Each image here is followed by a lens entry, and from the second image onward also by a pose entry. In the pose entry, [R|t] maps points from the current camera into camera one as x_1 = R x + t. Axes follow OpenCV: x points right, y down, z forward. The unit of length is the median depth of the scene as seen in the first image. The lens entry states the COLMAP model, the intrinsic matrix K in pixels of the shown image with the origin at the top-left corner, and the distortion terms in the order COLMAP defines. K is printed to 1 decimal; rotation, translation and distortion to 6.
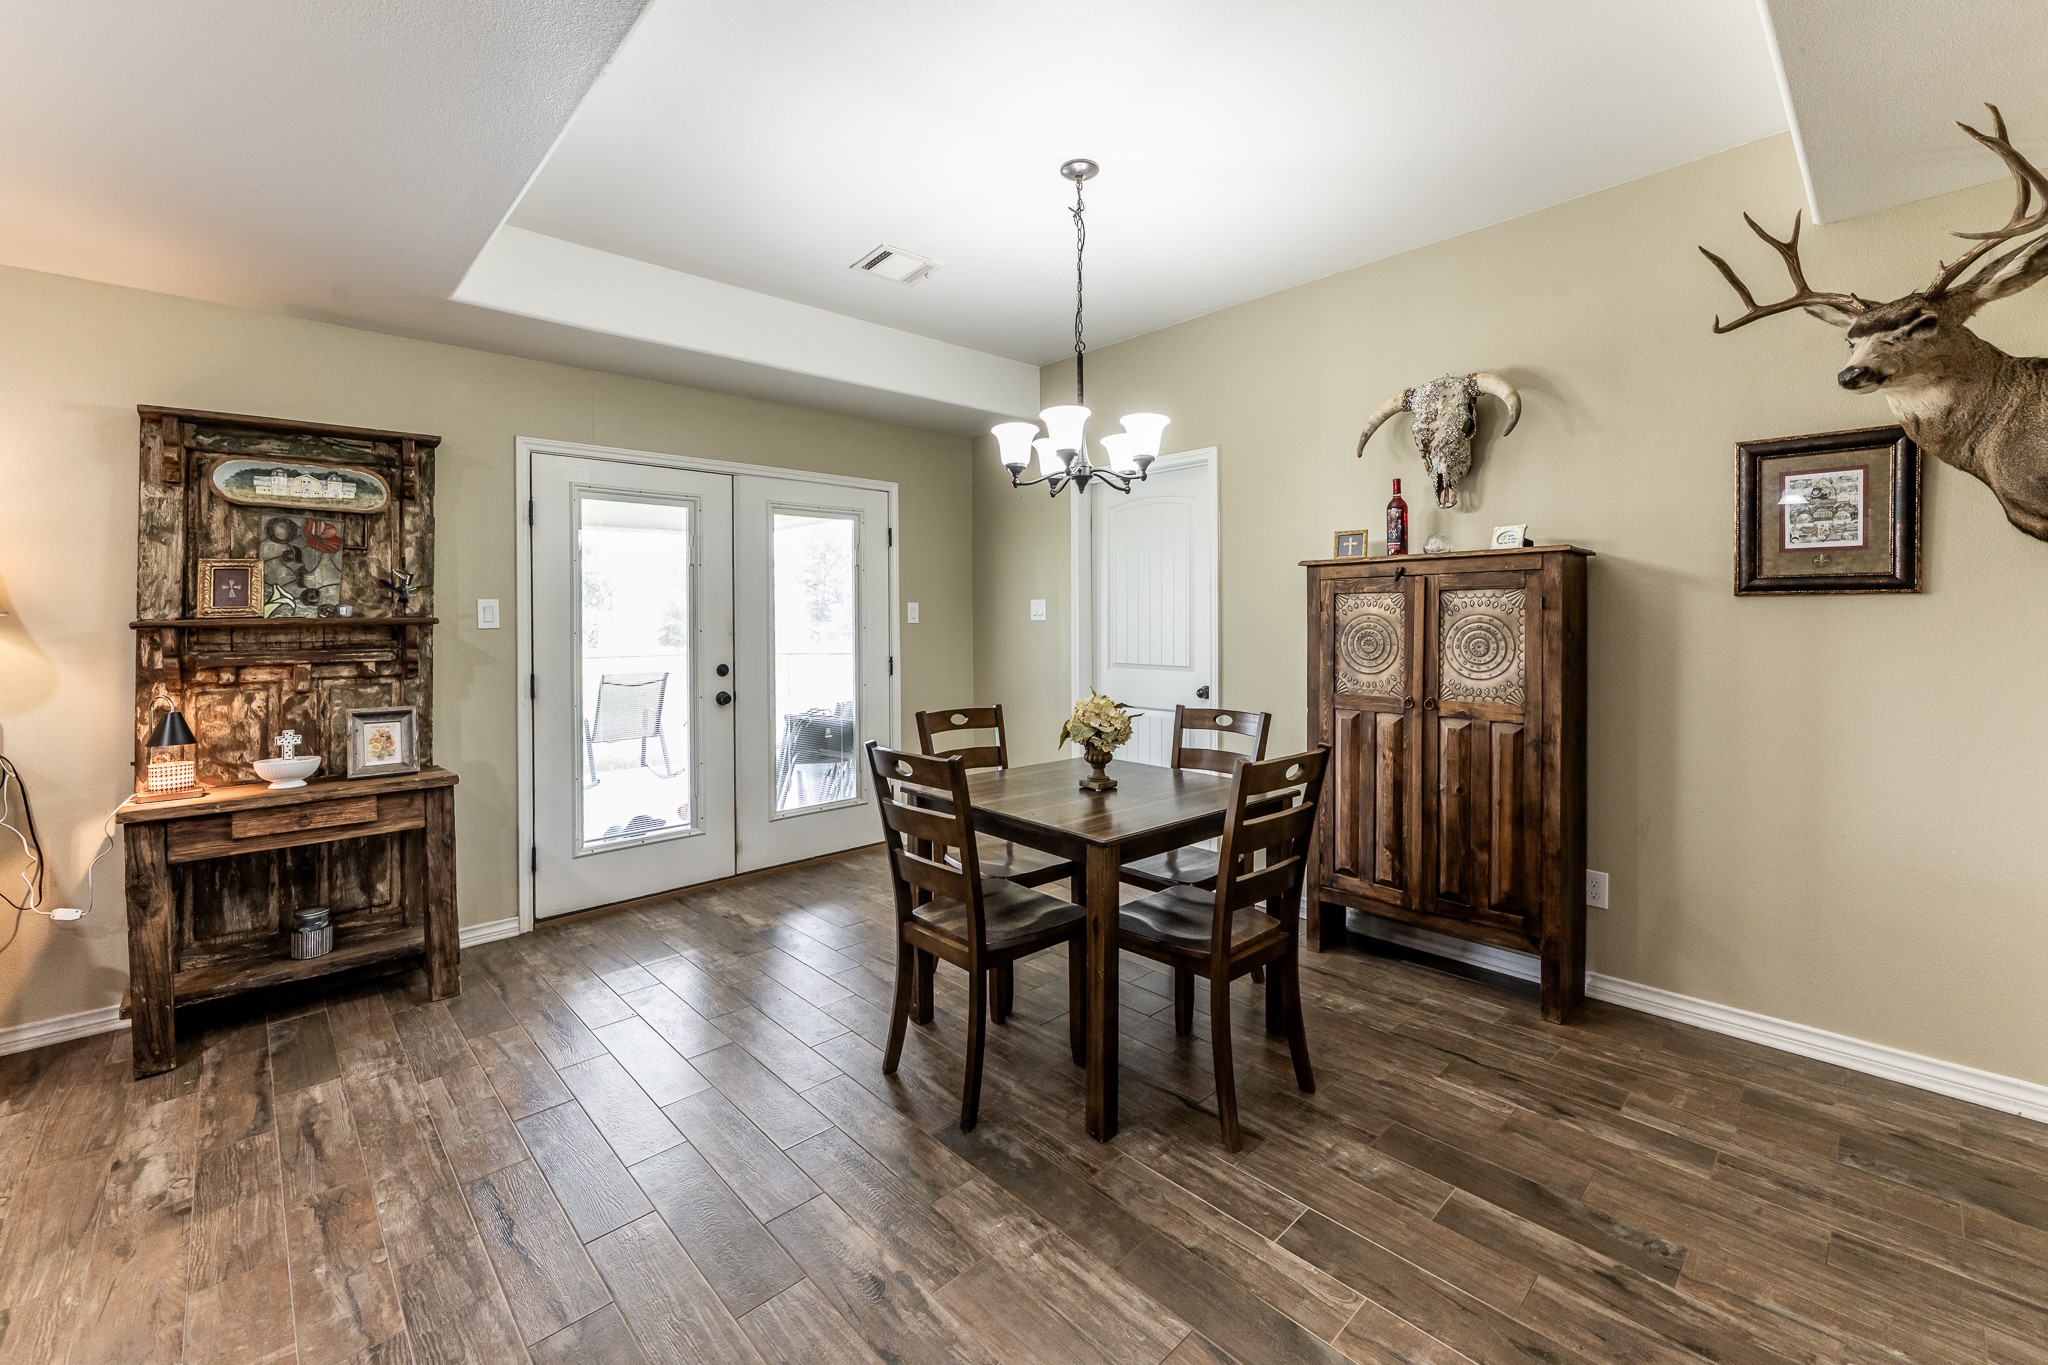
lens RADIAL K [[849.4, 0, 1038.5], [0, 849.4, 611.9], [0, 0, 1]] dist [-0.002760, 0.000449]
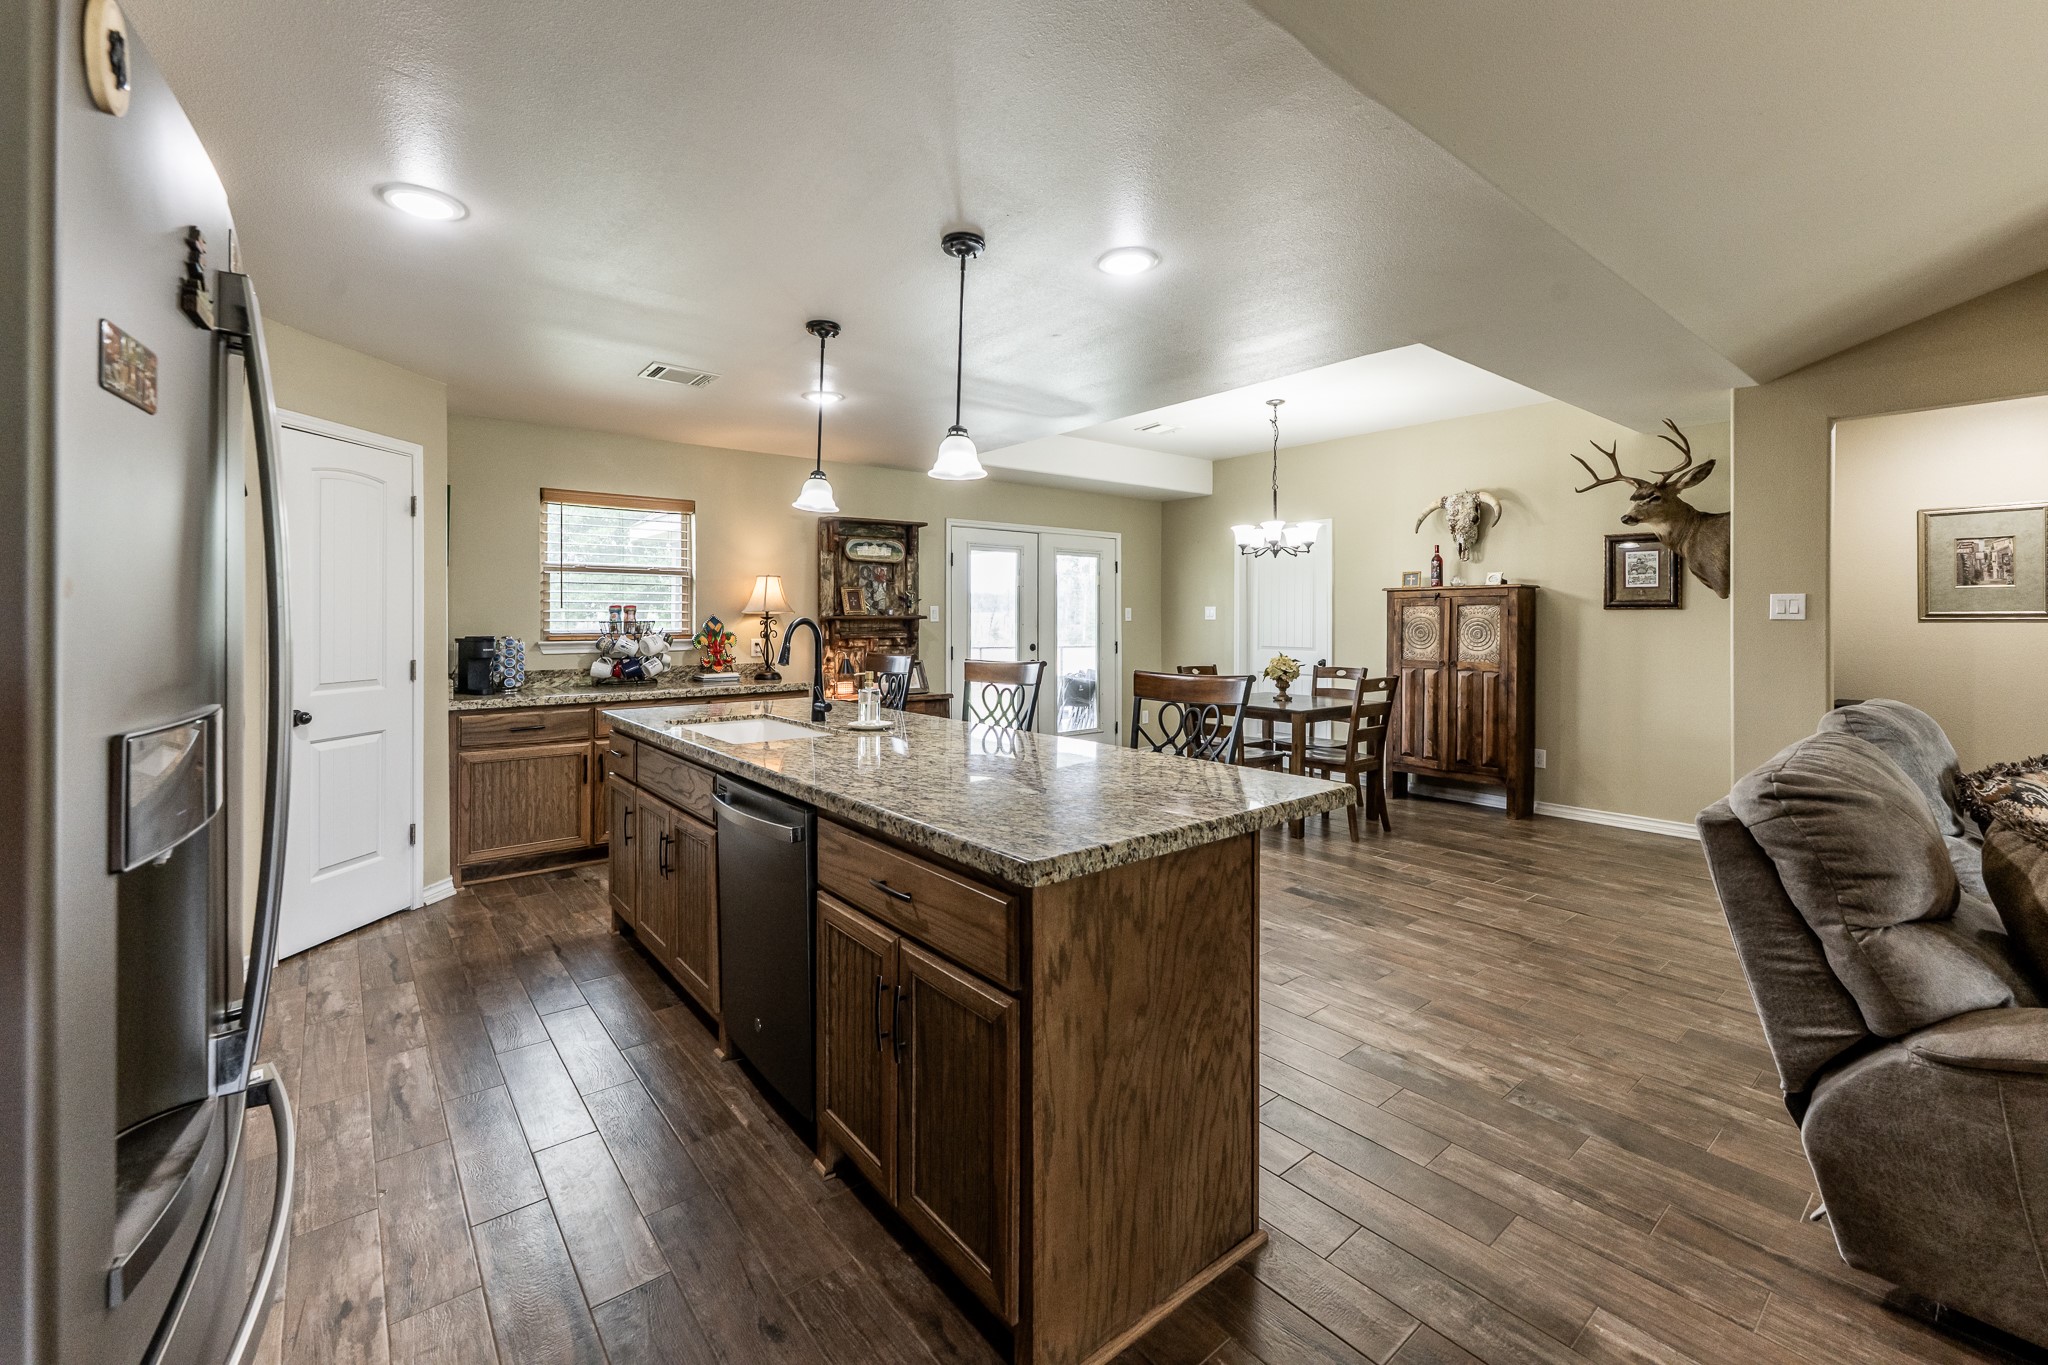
lens RADIAL K [[849.4, 0, 1022.1], [0, 849.4, 615.7], [0, 0, 1]] dist [-0.002760, 0.000449]
pose [[0.995811, 0.006328, -0.091212, -0.338411], [-0.006027, 0.999975, 0.003579, -0.001835], [0.091232, -0.003014, 0.995825, -1.010851]]
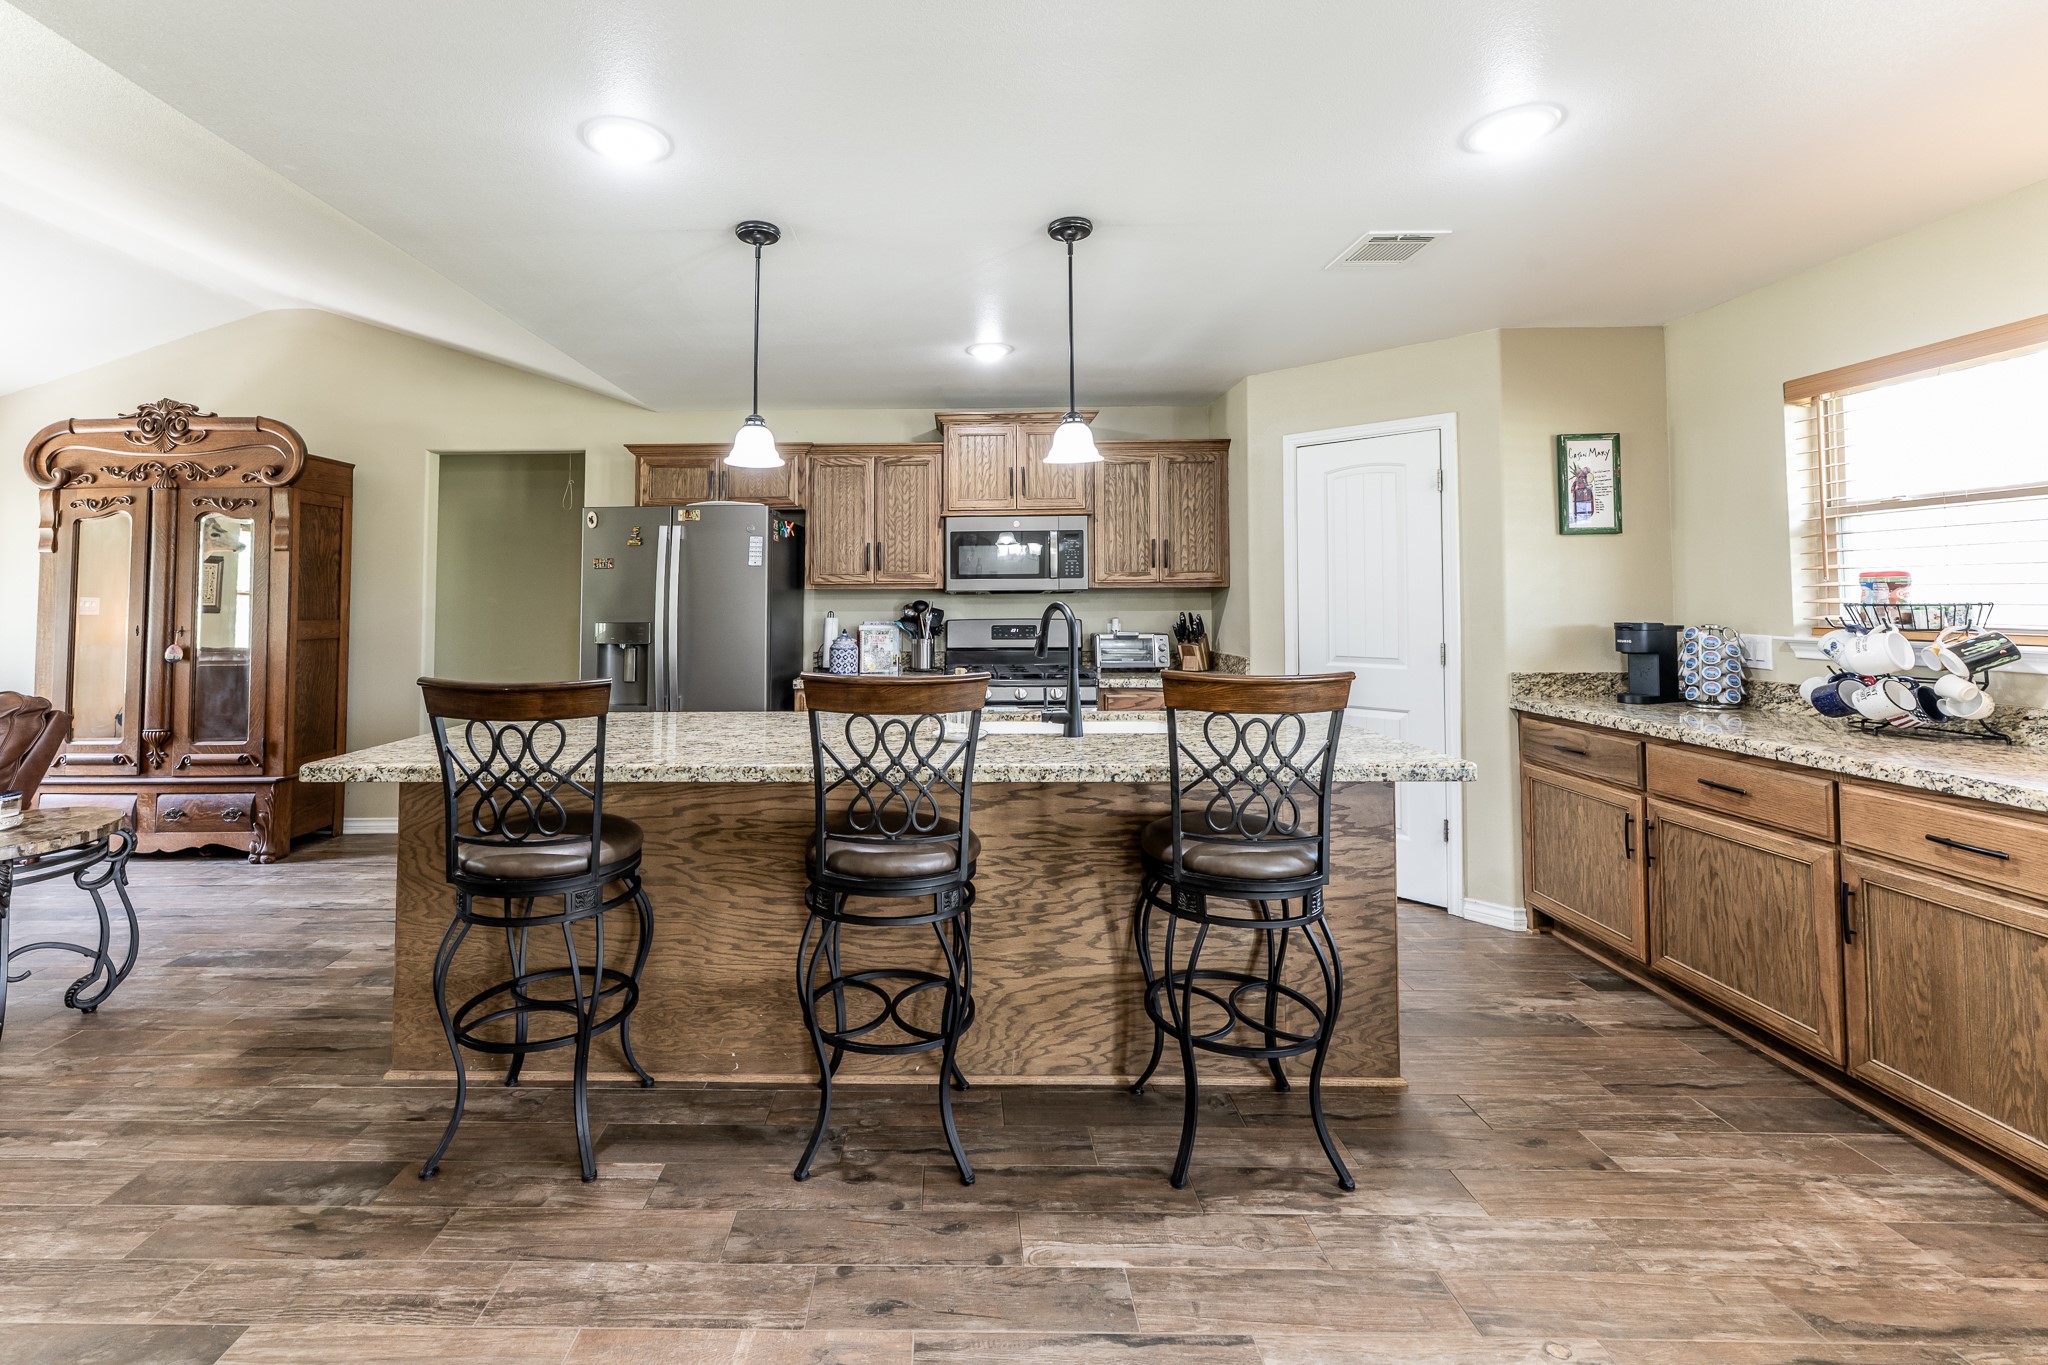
lens RADIAL K [[849.4, 0, 938.7], [0, 849.4, 575.7], [0, 0, 1]] dist [-0.002760, 0.000449]
pose [[-0.715353, -0.007141, -0.698727, -0.023247], [0.016544, 0.999494, -0.027152, 0.000095], [0.698567, -0.030983, -0.714873, 0.553257]]
